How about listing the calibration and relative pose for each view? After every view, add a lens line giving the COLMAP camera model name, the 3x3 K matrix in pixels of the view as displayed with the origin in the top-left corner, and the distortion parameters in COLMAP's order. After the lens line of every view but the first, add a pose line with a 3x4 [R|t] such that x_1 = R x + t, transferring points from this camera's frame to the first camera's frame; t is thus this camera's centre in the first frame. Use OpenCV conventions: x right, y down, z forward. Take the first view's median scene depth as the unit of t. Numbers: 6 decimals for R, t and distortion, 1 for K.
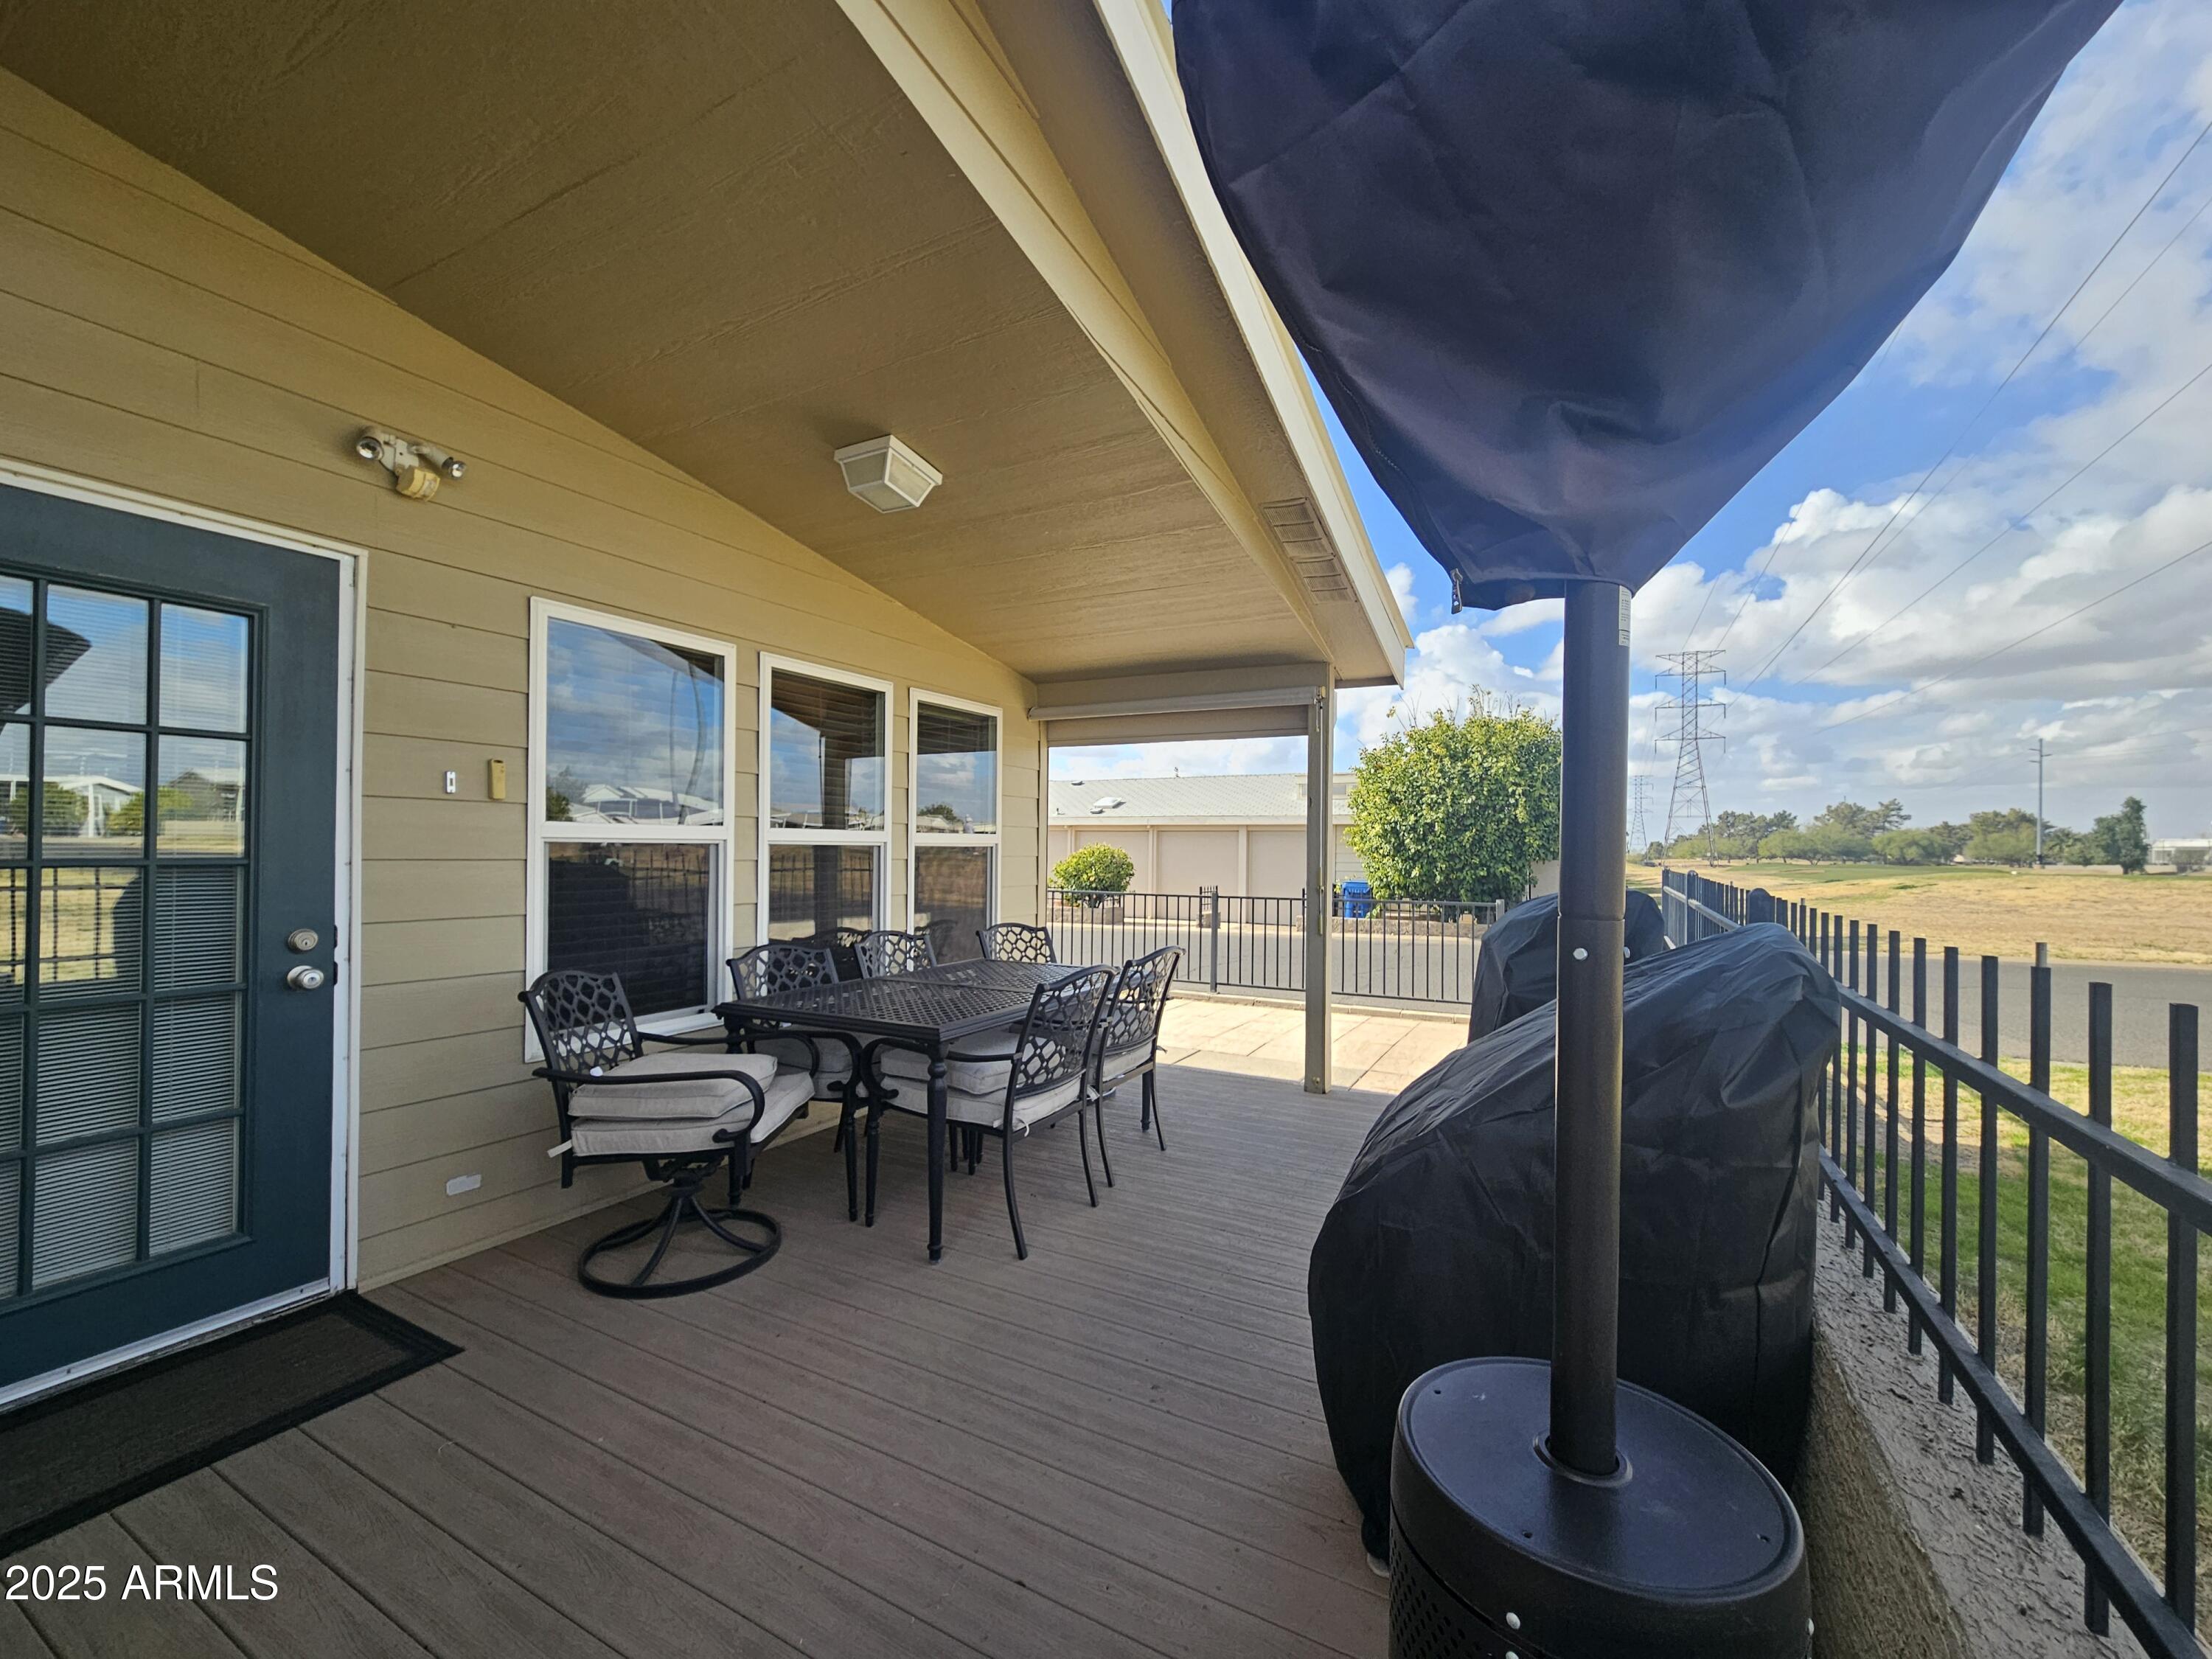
lens RADIAL K [[909.1, 0, 1104.7], [0, 909.1, 853.1], [0, 0, 1]] dist [-0.003517, 0.003016]
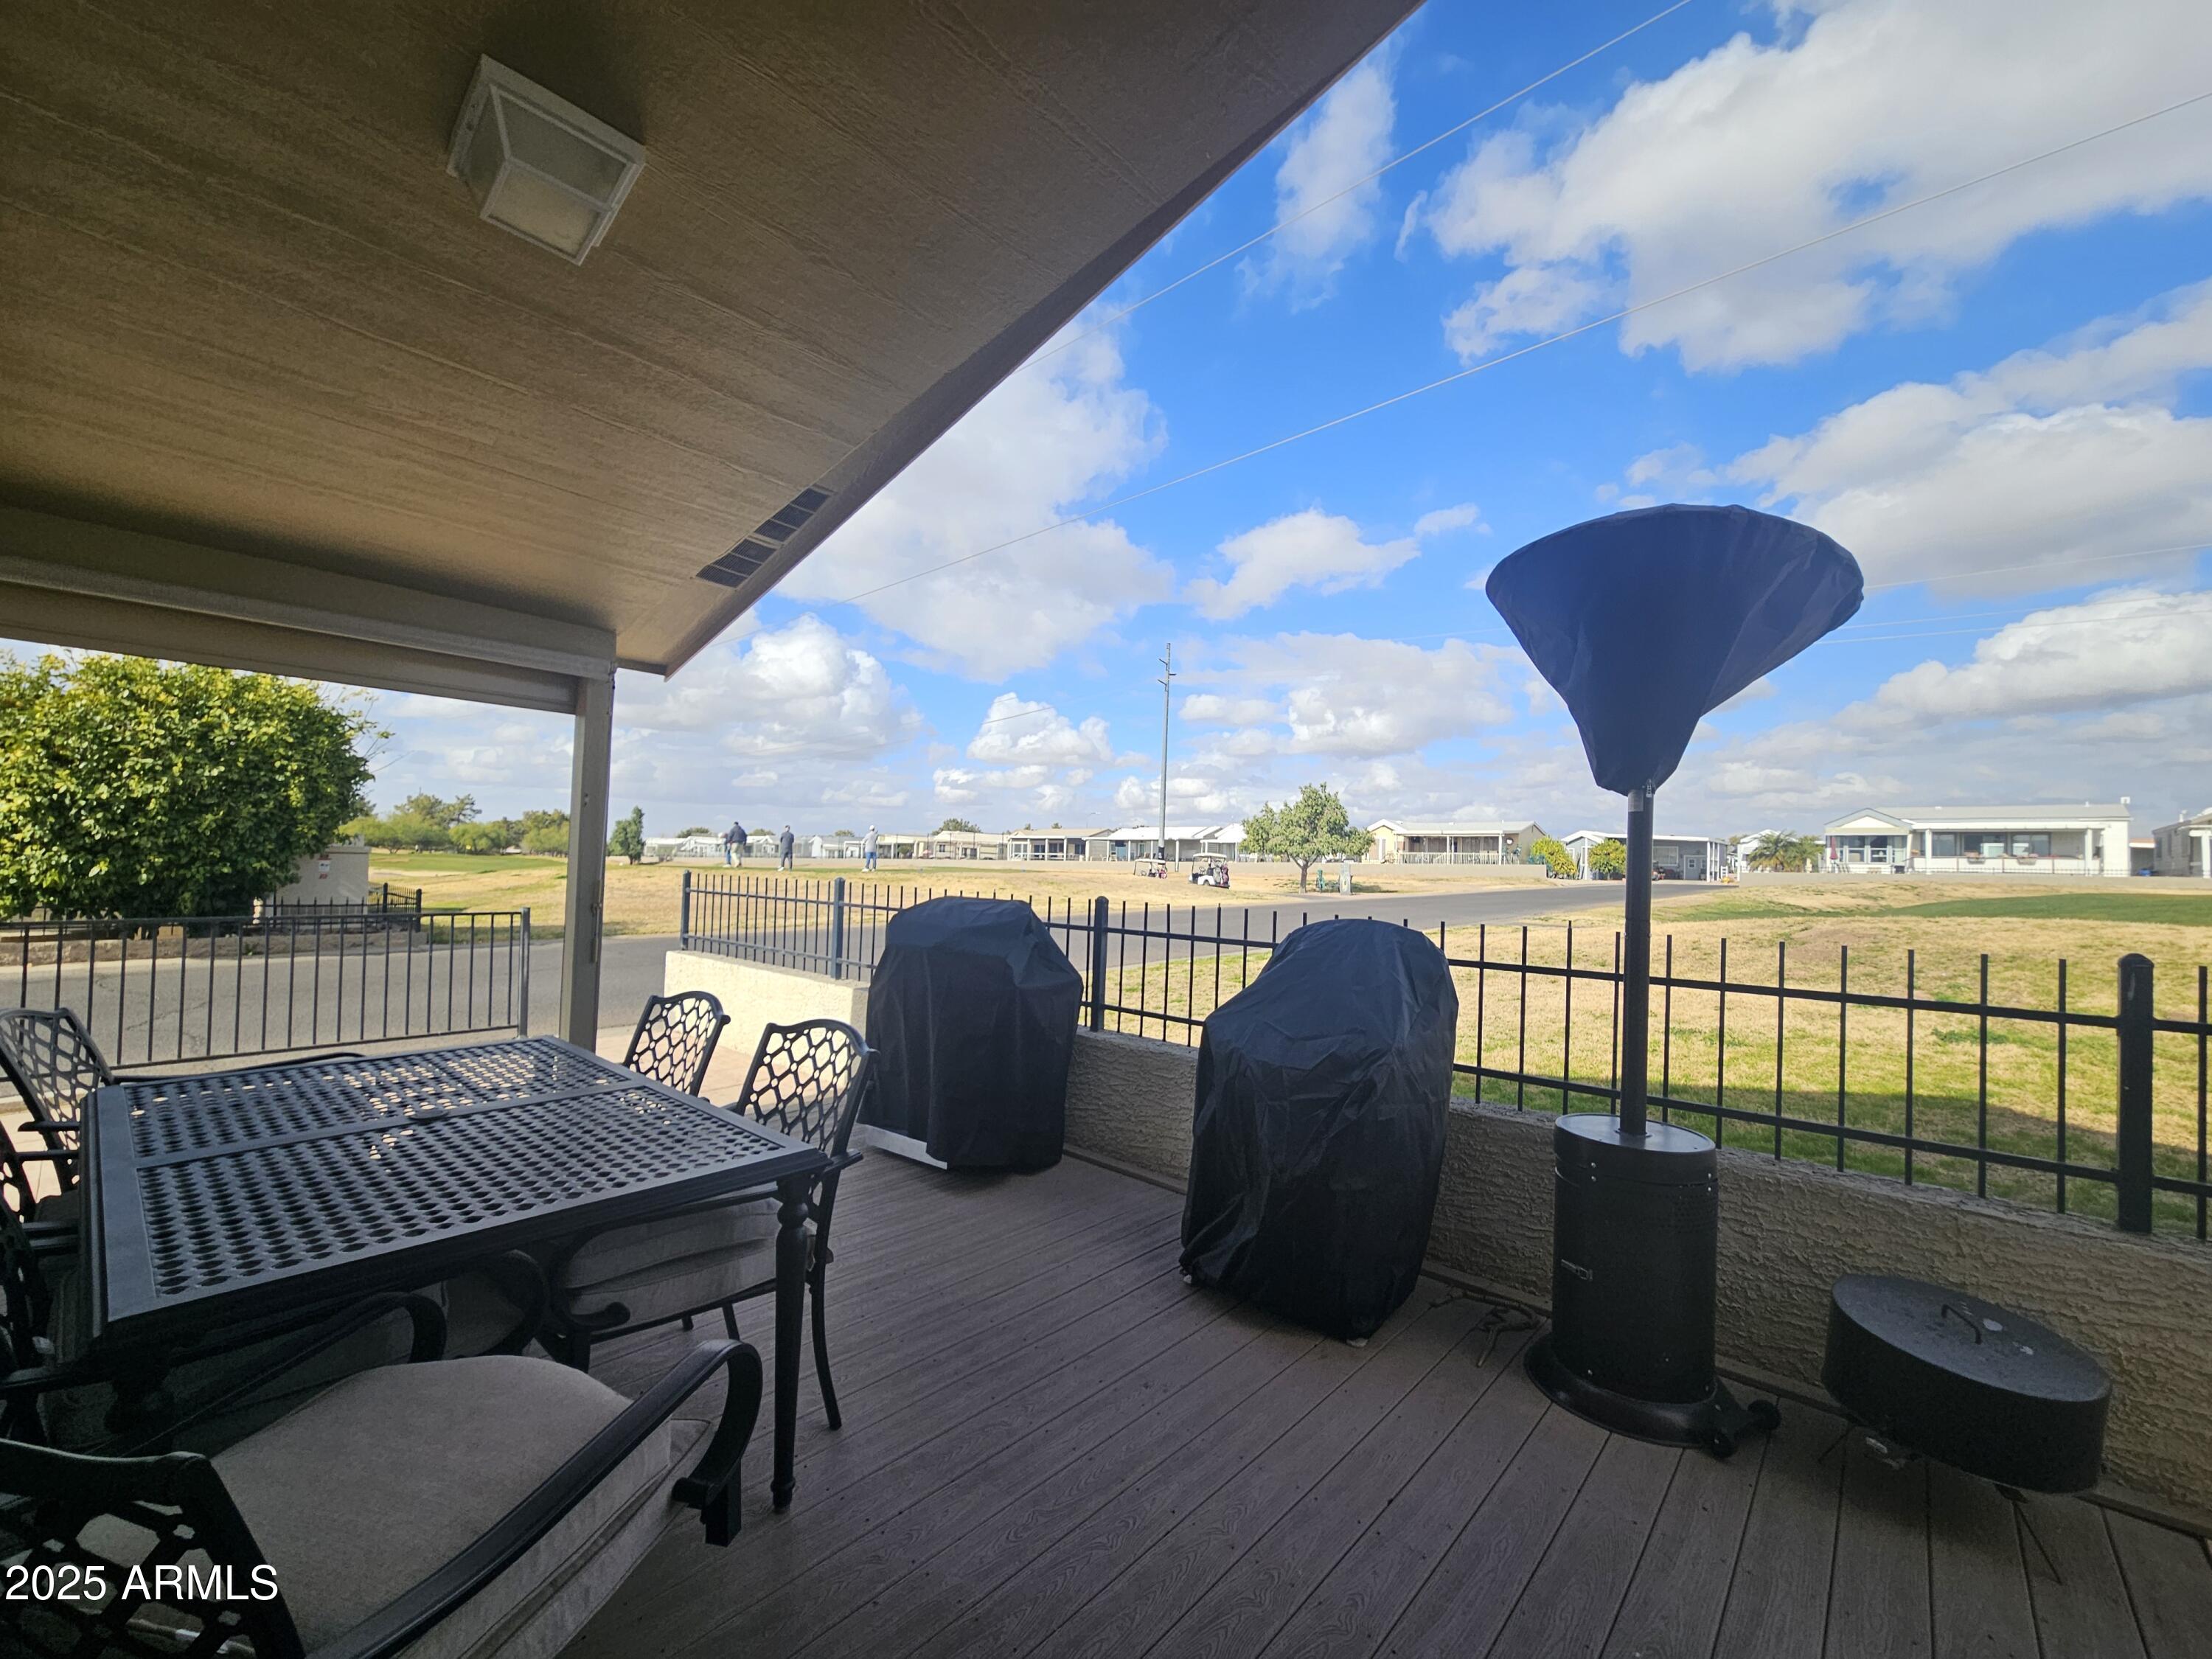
lens RADIAL K [[909.1, 0, 1100.8], [0, 909.1, 861.8], [0, 0, 1]] dist [-0.003517, 0.003016]
pose [[0.244551, 0.002609, 0.969633, -0.136717], [-0.023599, 0.999716, 0.003261, -0.004448], [-0.969349, -0.023680, 0.244543, 0.110354]]
